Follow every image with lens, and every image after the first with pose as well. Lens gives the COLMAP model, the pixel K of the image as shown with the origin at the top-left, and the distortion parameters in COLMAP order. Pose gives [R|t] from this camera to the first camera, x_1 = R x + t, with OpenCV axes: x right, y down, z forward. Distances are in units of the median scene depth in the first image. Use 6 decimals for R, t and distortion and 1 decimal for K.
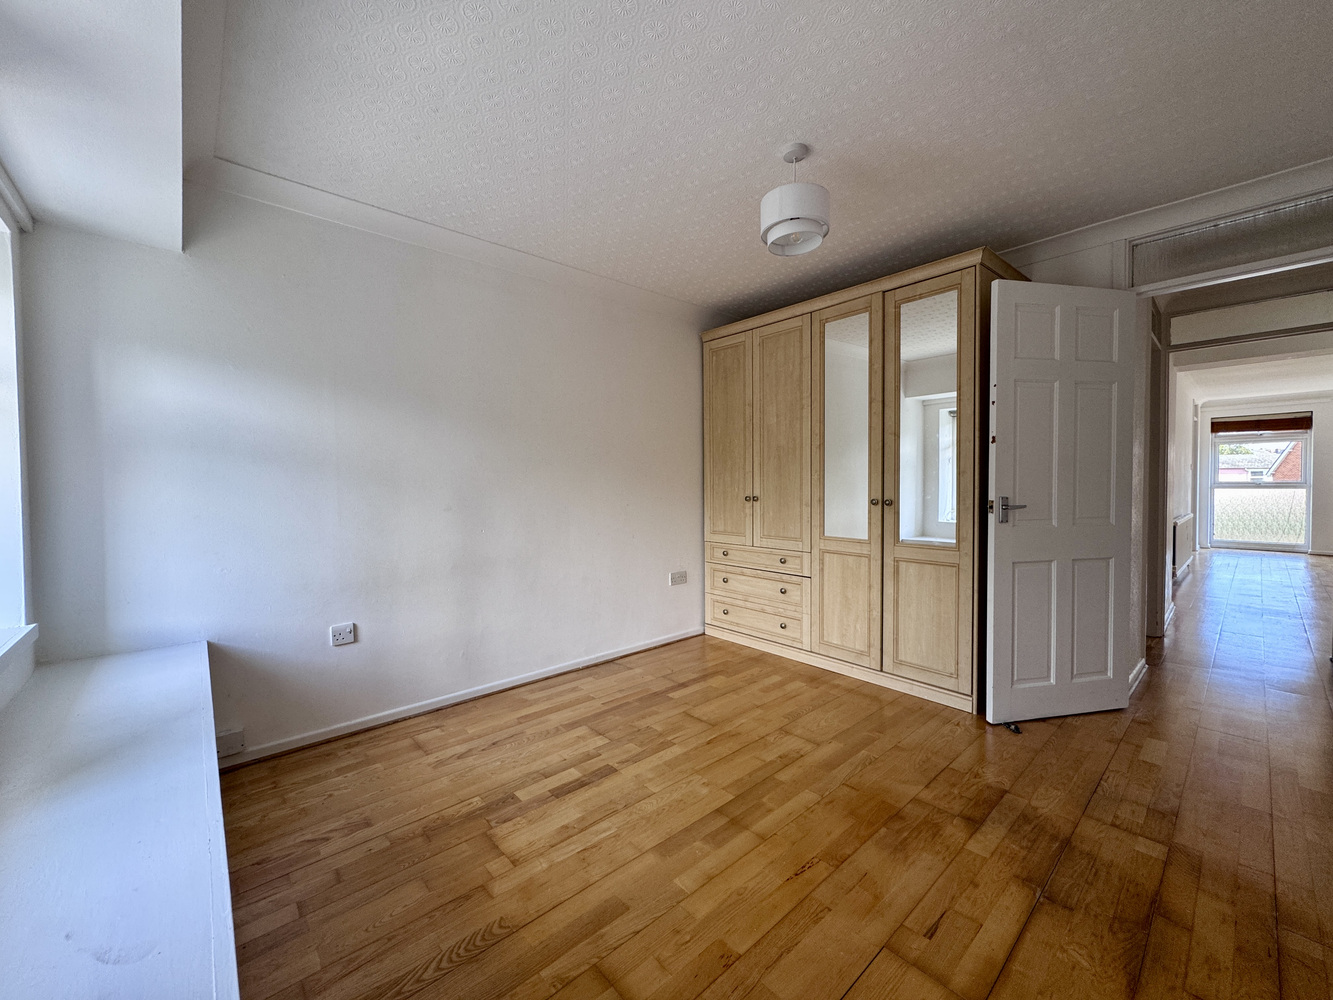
lens RADIAL K [[531.8, 0, 670.3], [0, 531.8, 502.0], [0, 0, 1]] dist [0.000181, -0.000843]
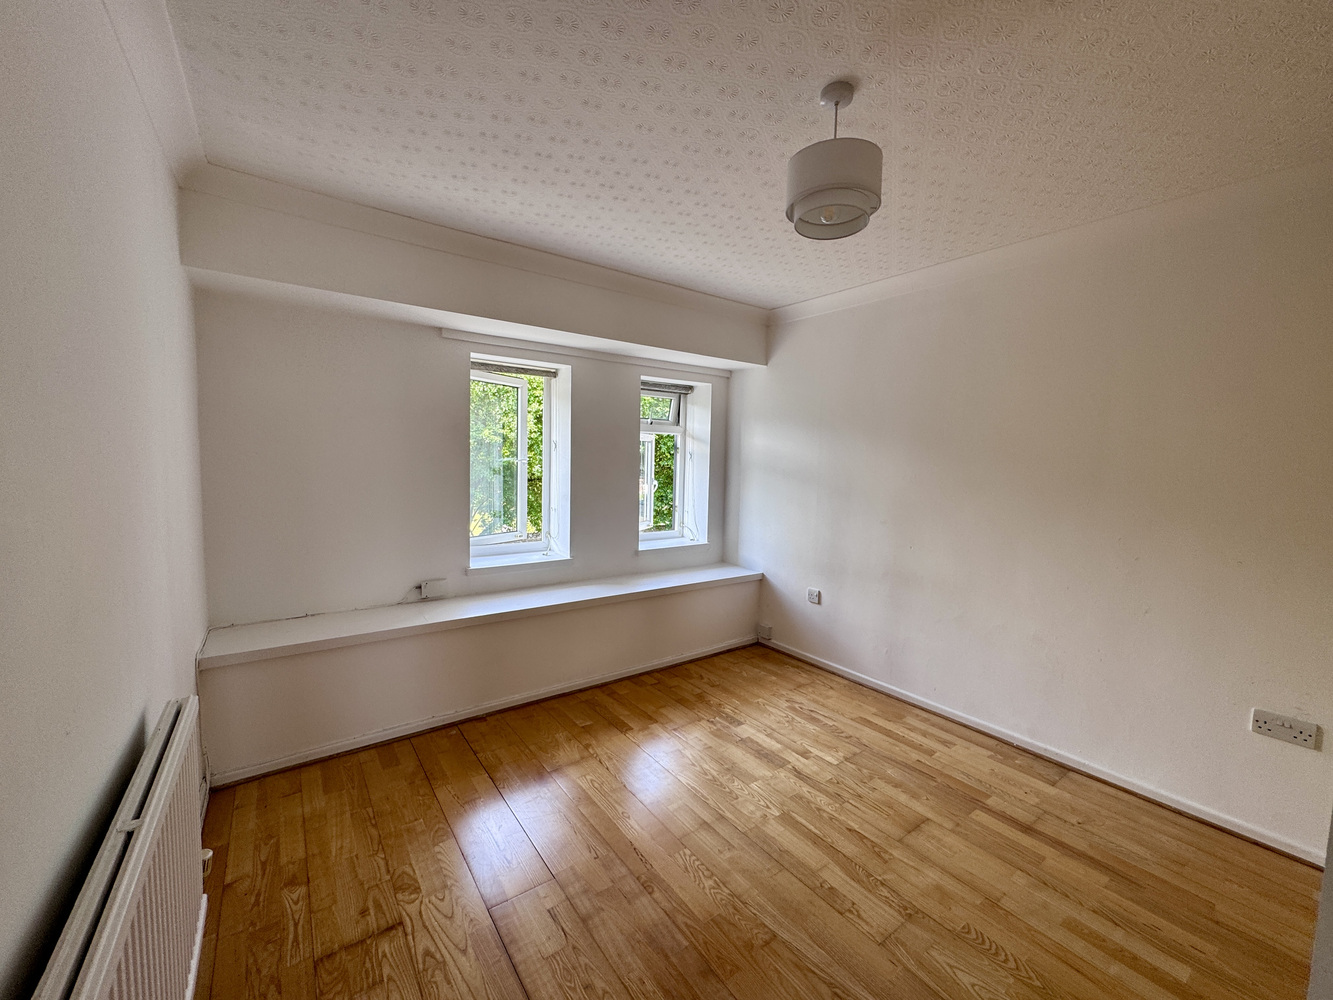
lens RADIAL K [[531.8, 0, 669.6], [0, 531.8, 495.6], [0, 0, 1]] dist [0.000181, -0.000843]
pose [[-0.099474, 0.080909, -0.991745, 0.777652], [-0.058030, 0.994521, 0.086956, -0.119422], [0.993347, 0.066200, -0.094234, 0.649266]]
